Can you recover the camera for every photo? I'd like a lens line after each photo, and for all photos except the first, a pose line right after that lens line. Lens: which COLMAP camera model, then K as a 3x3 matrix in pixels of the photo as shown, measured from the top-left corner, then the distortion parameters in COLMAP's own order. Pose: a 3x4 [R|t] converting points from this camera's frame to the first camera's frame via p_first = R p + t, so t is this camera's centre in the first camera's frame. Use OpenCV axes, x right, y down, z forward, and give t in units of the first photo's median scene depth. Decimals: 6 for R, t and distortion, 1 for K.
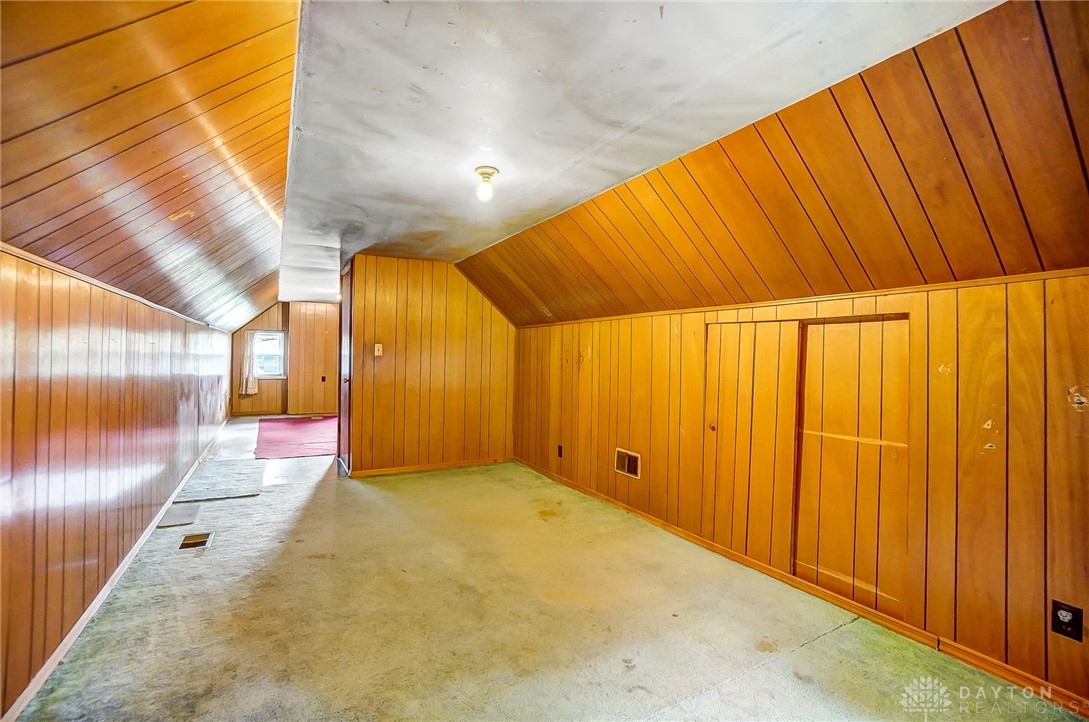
lens RADIAL K [[483.3, 0, 537.4], [0, 483.3, 349.9], [0, 0, 1]] dist [-0.040967, 0.000872]
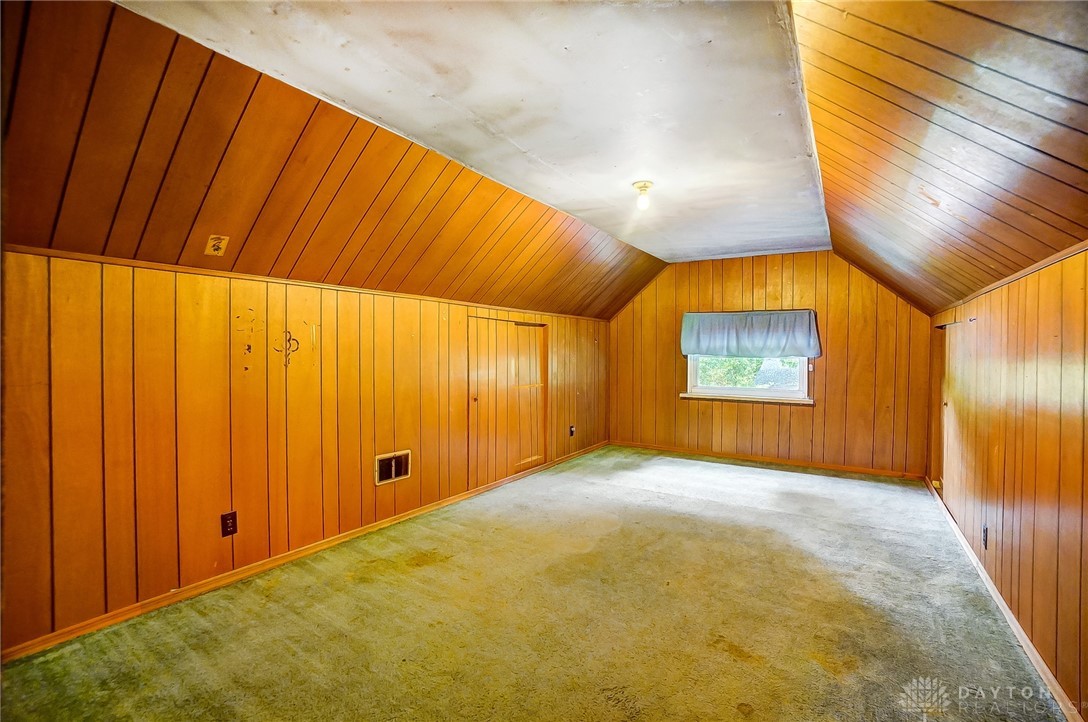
lens RADIAL K [[482.8, 0, 536.9], [0, 482.8, 349.9], [0, 0, 1]] dist [-0.040967, 0.000872]
pose [[-0.462324, -0.004323, 0.886701, -0.701308], [-0.012632, 0.999919, -0.001711, 0.027137], [-0.886621, -0.011992, -0.462341, 1.207320]]
